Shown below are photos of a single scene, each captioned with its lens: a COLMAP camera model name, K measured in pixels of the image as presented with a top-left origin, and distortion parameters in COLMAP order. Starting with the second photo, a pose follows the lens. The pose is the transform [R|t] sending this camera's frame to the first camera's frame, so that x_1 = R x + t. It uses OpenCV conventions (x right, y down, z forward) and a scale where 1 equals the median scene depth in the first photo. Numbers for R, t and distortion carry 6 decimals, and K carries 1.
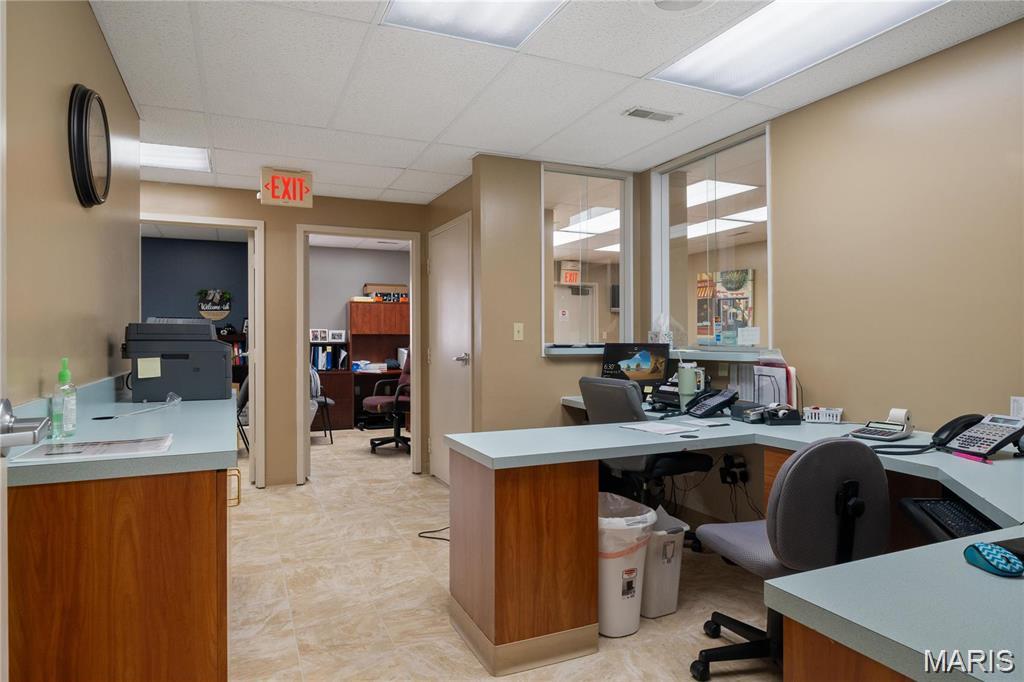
lens RADIAL K [[606.7, 0, 507.1], [0, 606.7, 339.2], [0, 0, 1]] dist [-0.000782, -0.000143]
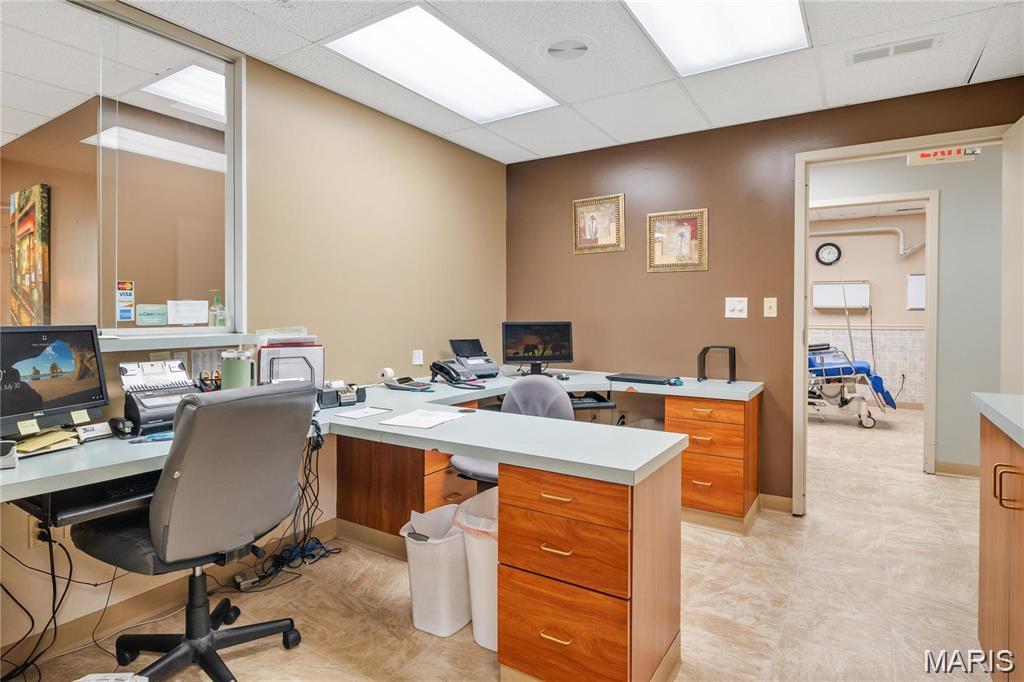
lens RADIAL K [[540.4, 0, 487.0], [0, 540.4, 320.5], [0, 0, 1]] dist [-0.033283, 0.000044]
pose [[-0.505514, -0.006820, 0.862791, -0.563788], [-0.001500, 0.999974, 0.007026, 0.002947], [-0.862817, 0.002257, -0.505511, 1.650164]]
